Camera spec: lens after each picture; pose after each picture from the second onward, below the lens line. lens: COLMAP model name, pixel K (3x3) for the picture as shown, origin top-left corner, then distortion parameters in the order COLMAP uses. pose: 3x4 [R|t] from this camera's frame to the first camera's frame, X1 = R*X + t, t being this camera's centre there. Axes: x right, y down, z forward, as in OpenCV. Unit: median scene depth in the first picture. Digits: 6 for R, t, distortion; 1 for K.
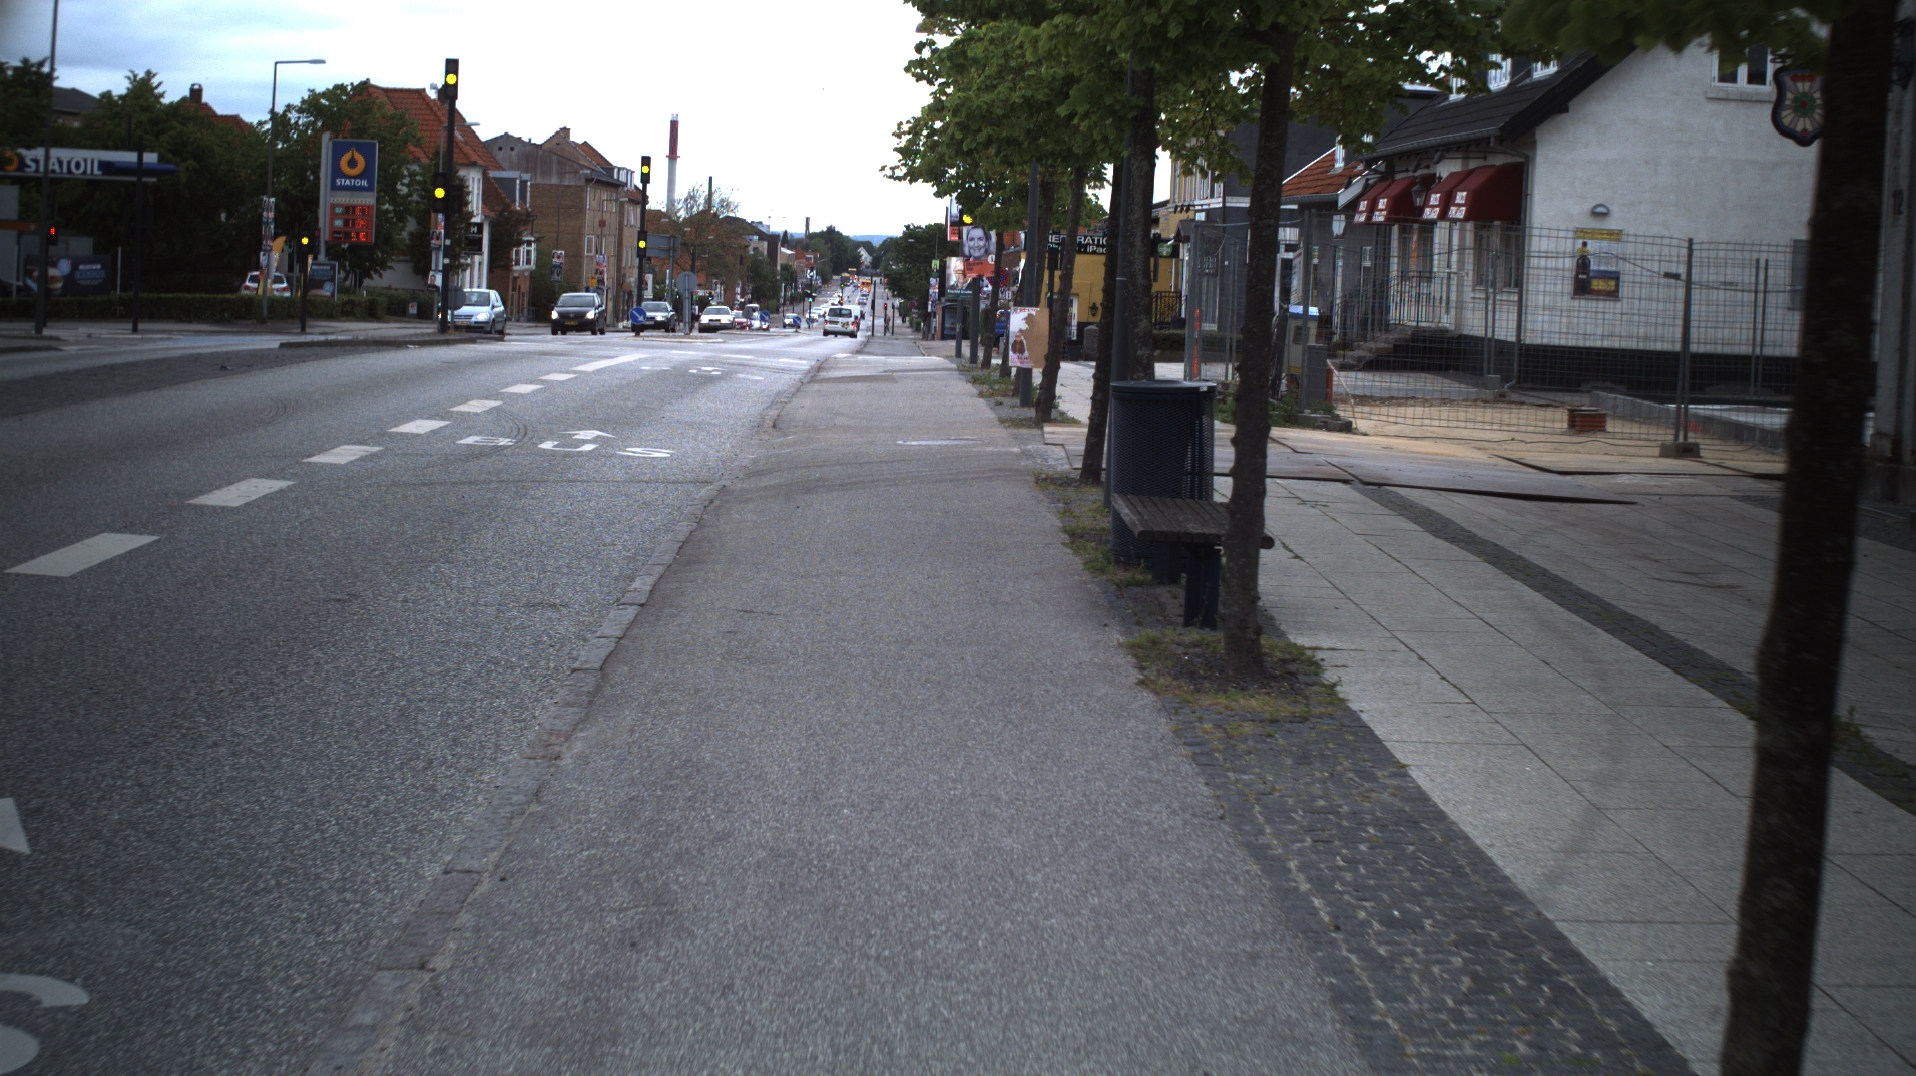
lens RADIAL K [[3230.9, 0, 958.0], [0, 3230.9, 538.0], [0, 0, 1]] dist [-0.313322, 0.571920]
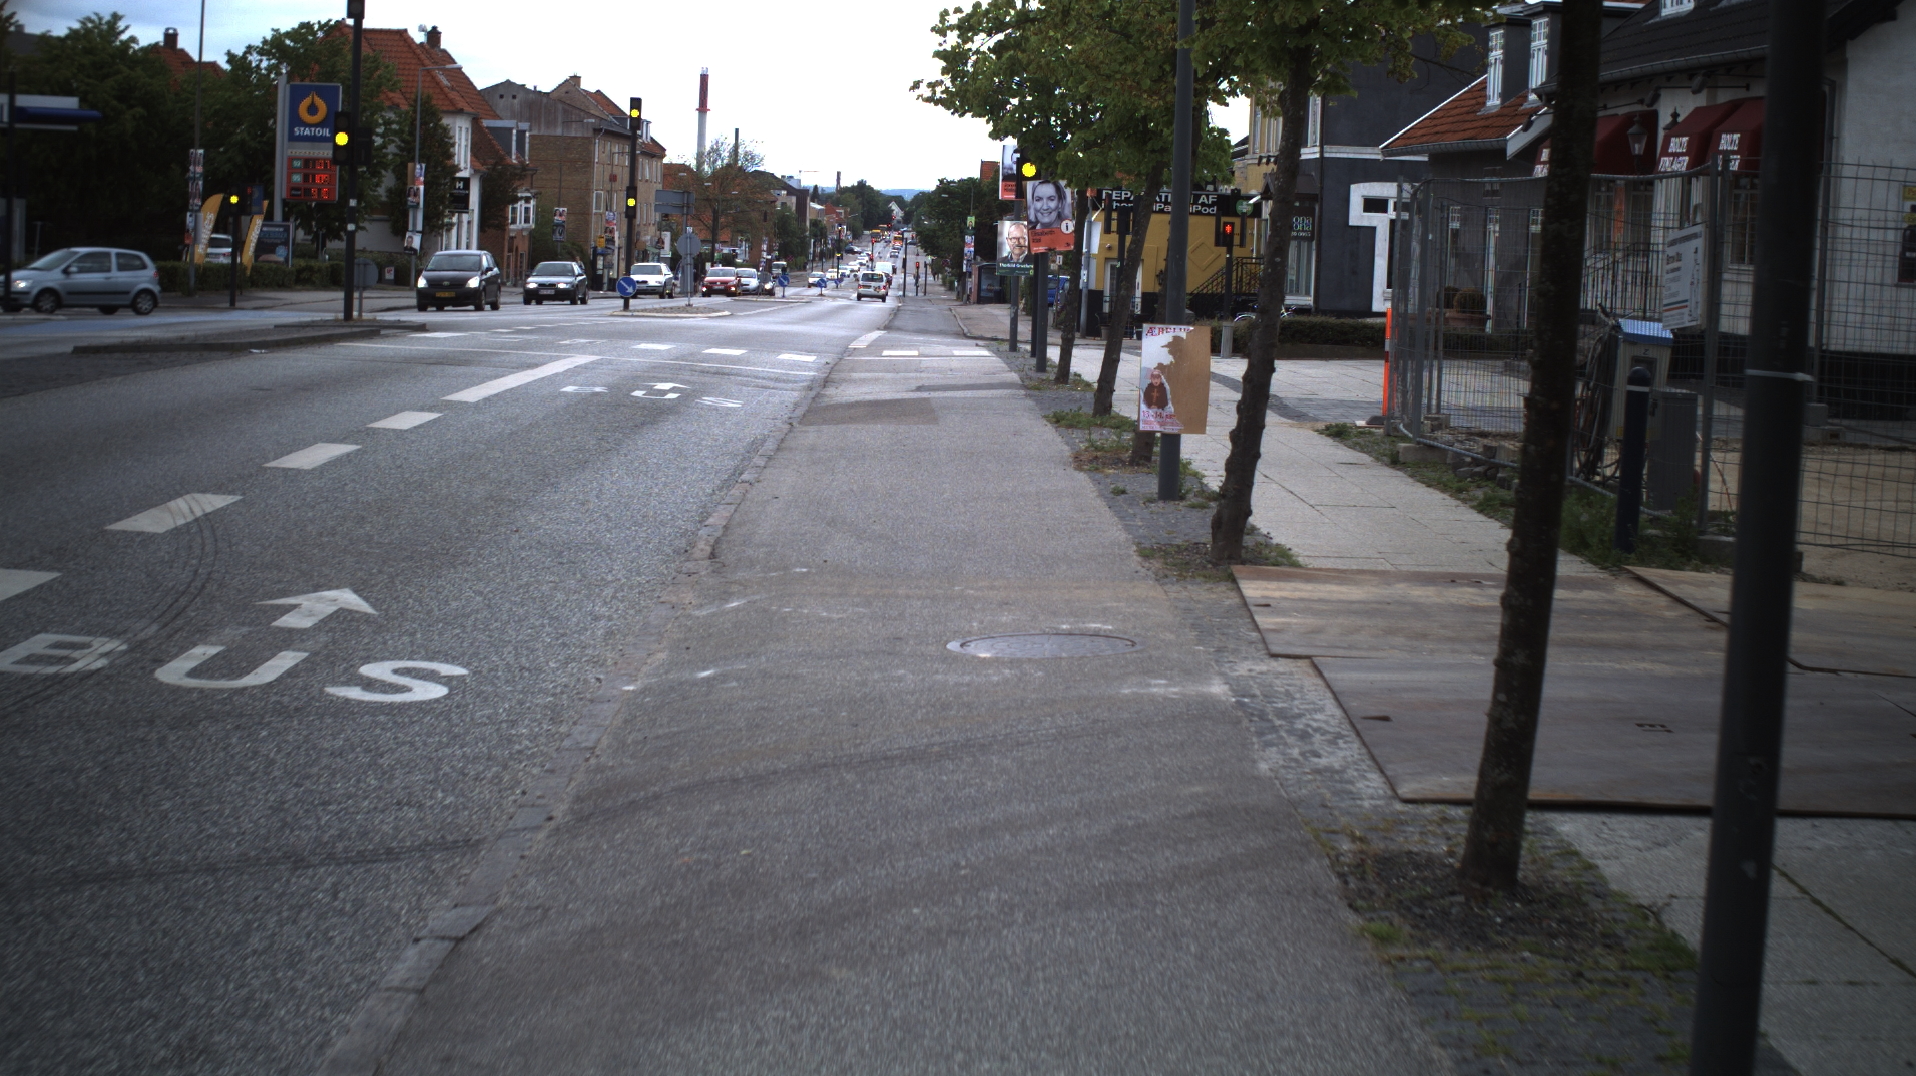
lens RADIAL K [[3230.9, 0, 958.0], [0, 3230.9, 538.0], [0, 0, 1]] dist [-0.313322, 0.571920]
pose [[0.999951, -0.000132, -0.009893, -0.003723], [0.000272, 0.999900, 0.014166, -0.015098], [0.009891, -0.014168, 0.999851, 0.155628]]
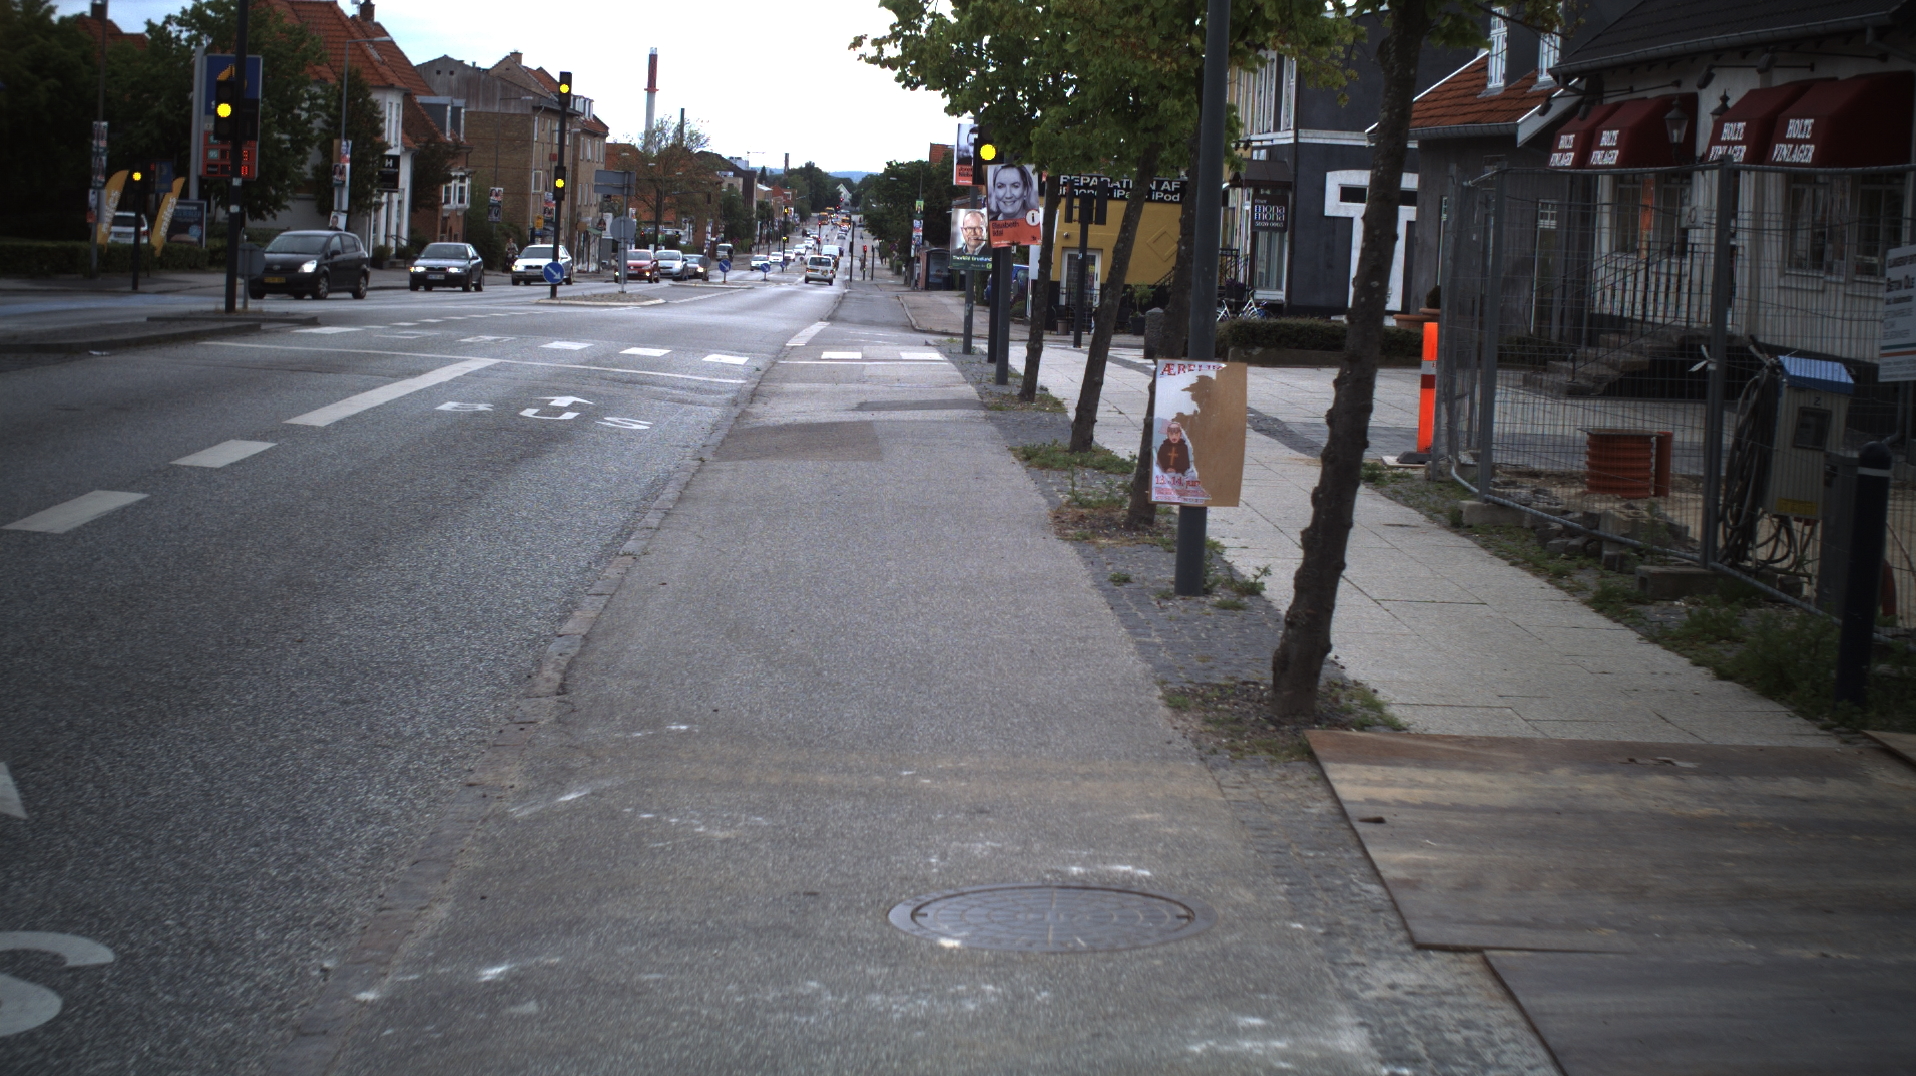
lens RADIAL K [[3230.9, 0, 958.0], [0, 3230.9, 538.0], [0, 0, 1]] dist [-0.313322, 0.571920]
pose [[0.999934, 0.009036, 0.007146, -0.004430], [-0.009173, 0.999771, 0.019328, -0.020129], [-0.006970, -0.019393, 0.999788, 0.207458]]
